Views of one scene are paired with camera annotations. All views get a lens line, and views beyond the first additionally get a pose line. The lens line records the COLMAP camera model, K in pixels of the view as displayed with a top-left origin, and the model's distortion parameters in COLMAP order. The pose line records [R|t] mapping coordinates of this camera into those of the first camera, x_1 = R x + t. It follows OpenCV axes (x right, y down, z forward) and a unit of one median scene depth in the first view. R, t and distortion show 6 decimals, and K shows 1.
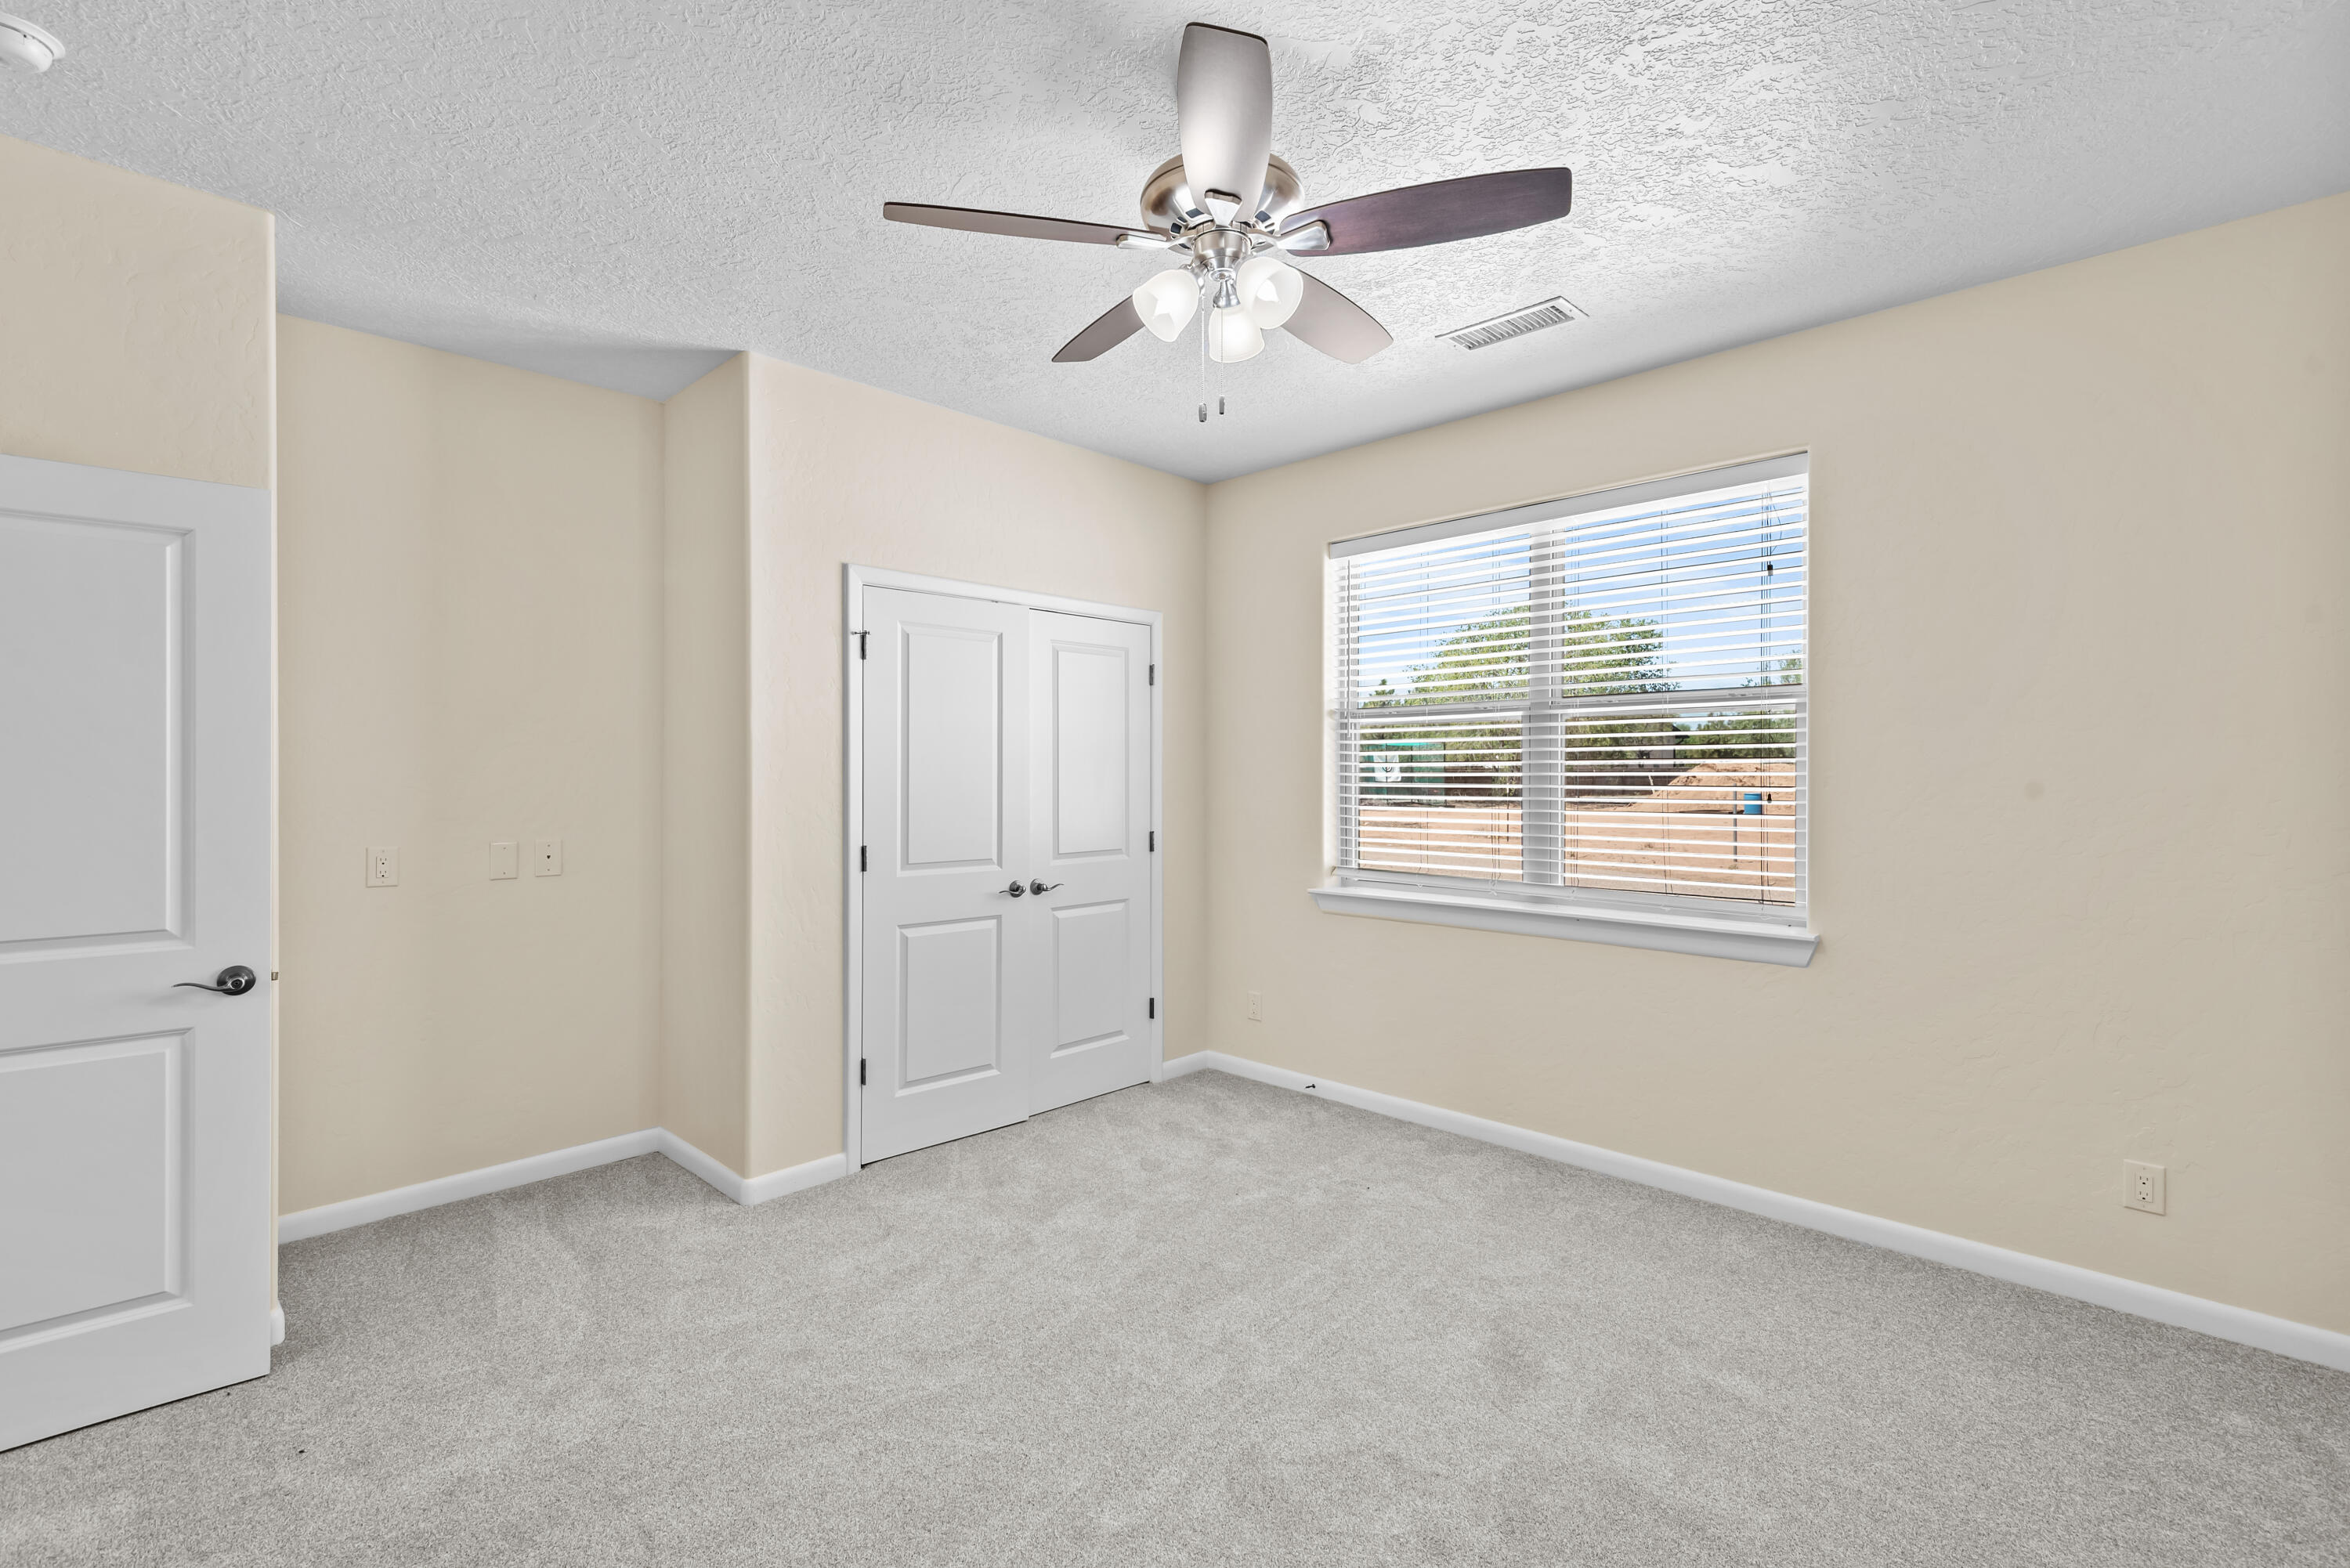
lens RADIAL K [[1079.5, 0, 1181.8], [0, 1079.5, 777.1], [0, 0, 1]] dist [0.027809, -0.007884]
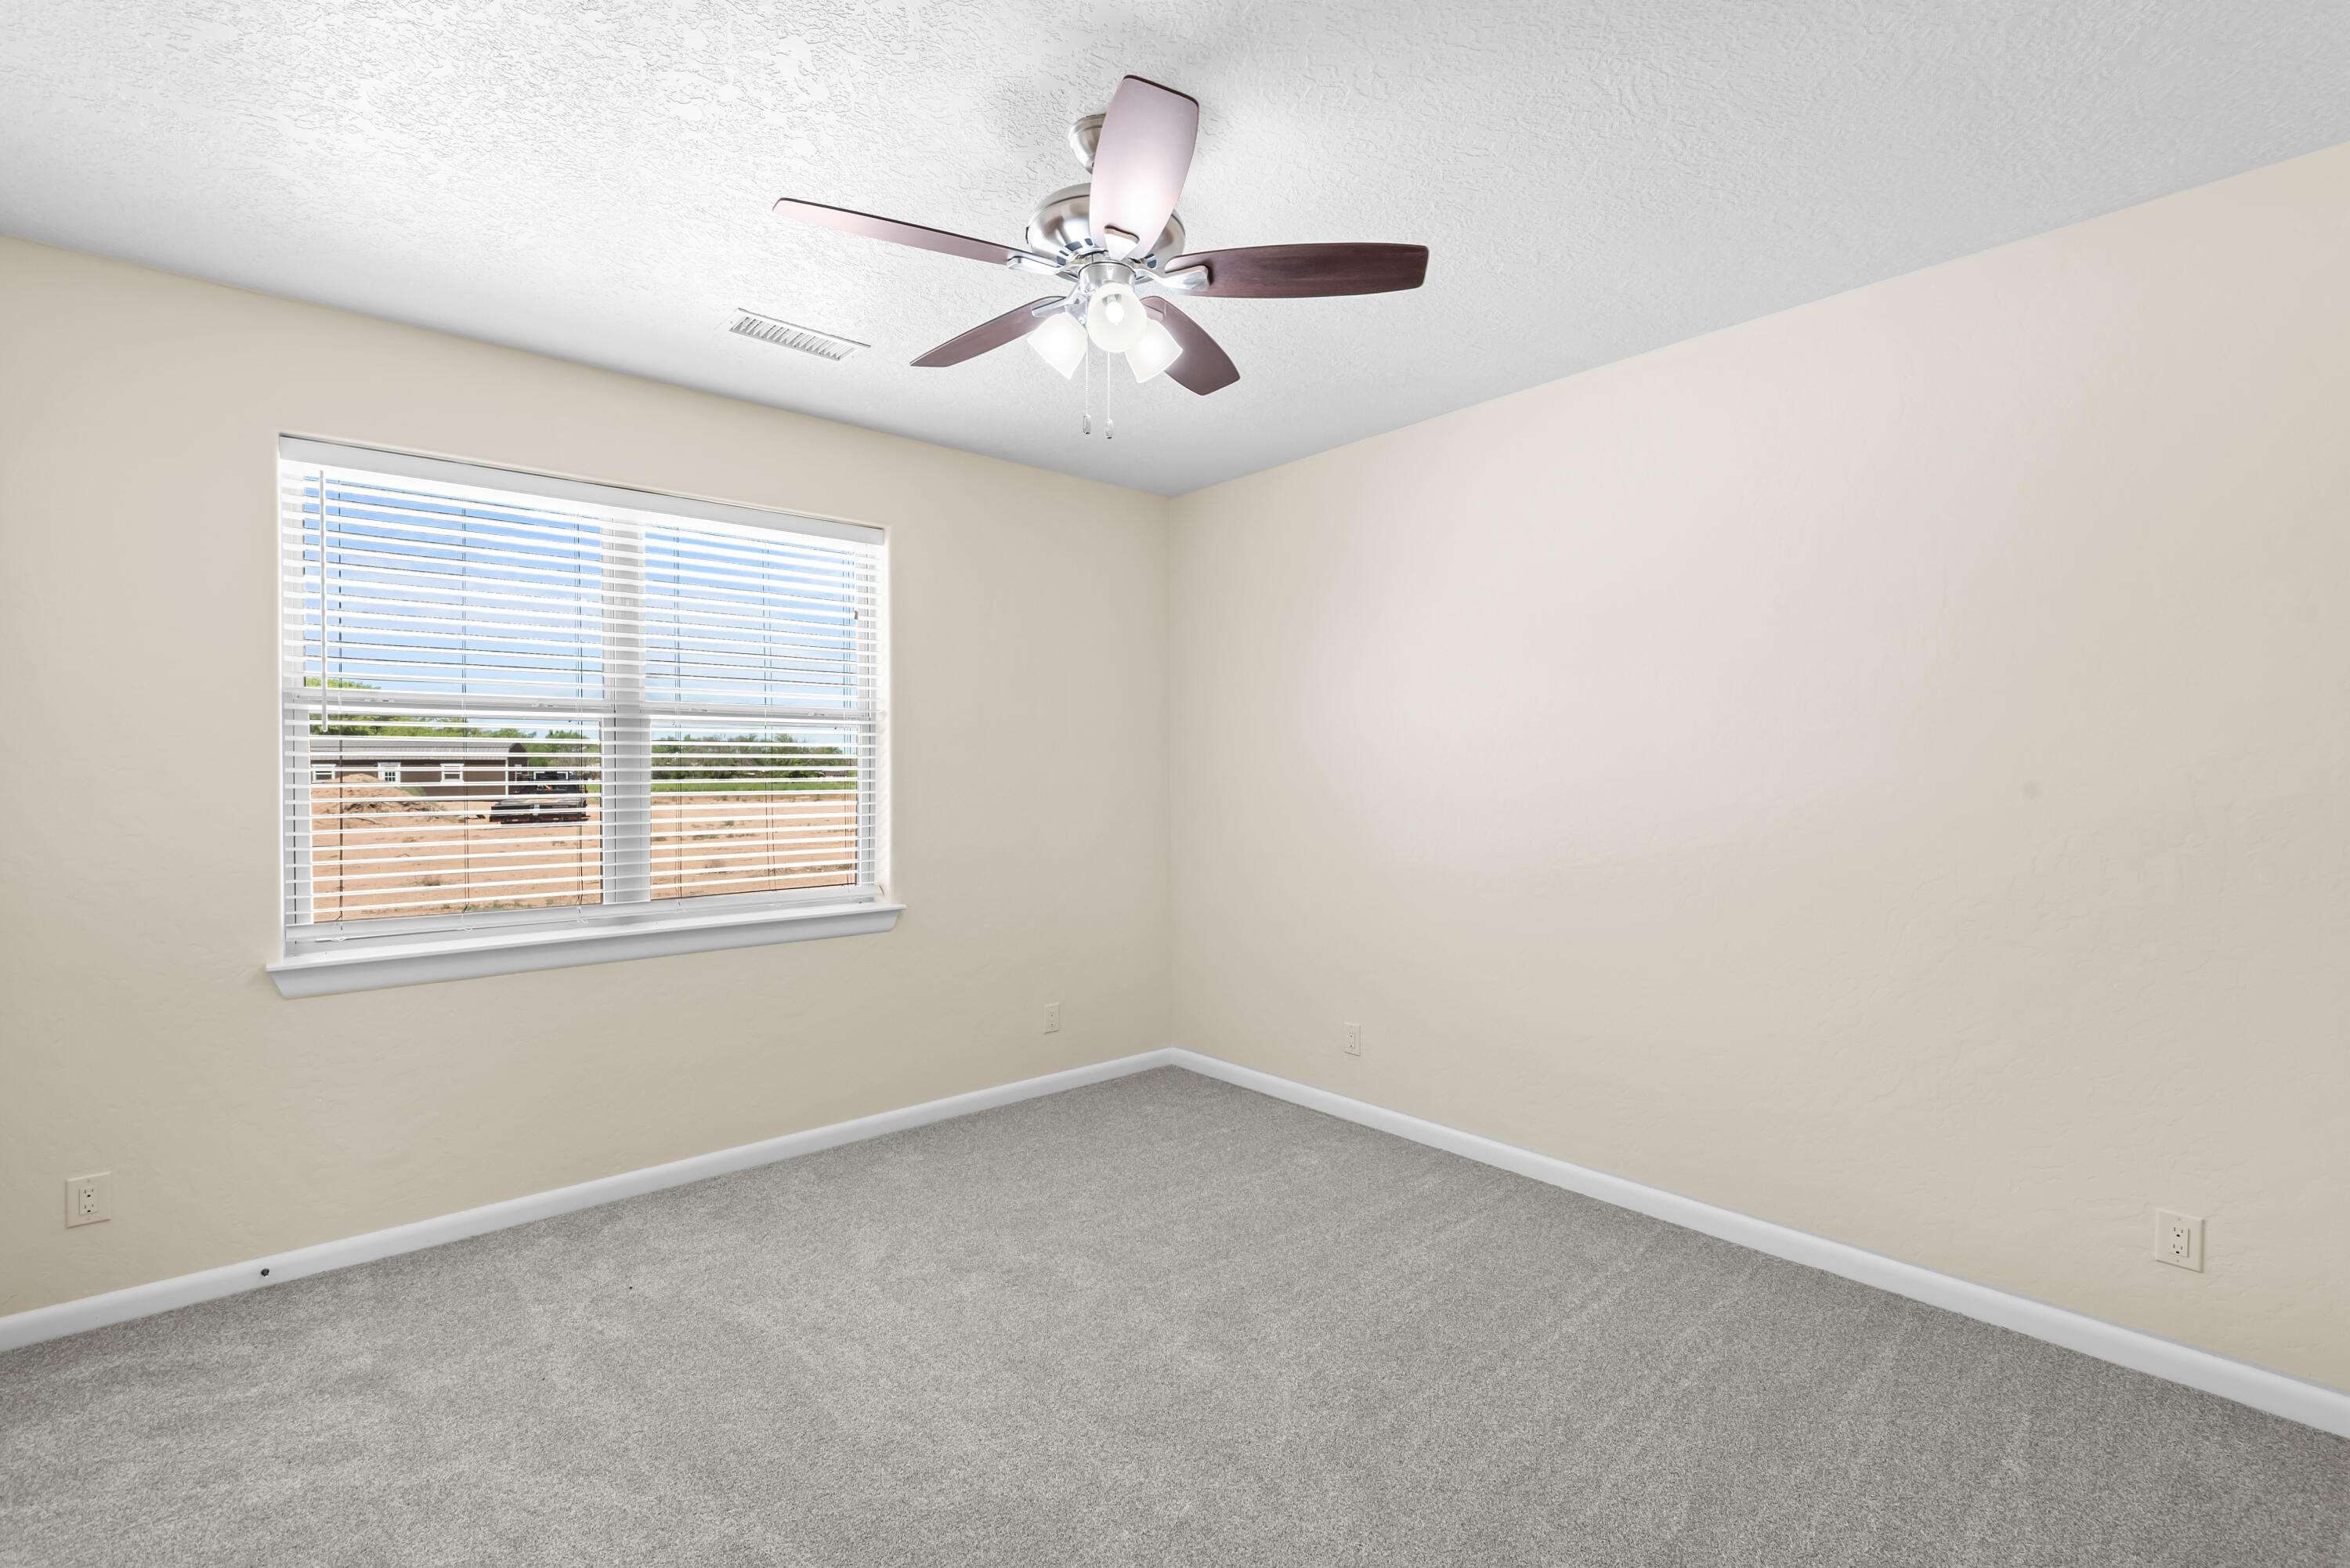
lens RADIAL K [[1079.5, 0, 1186.4], [0, 1079.5, 783.8], [0, 0, 1]] dist [0.027809, -0.007884]
pose [[0.075001, -0.015554, 0.997062, -0.566695], [0.005526, 0.999869, 0.015182, -0.013417], [-0.997168, 0.004371, 0.075077, 0.472277]]
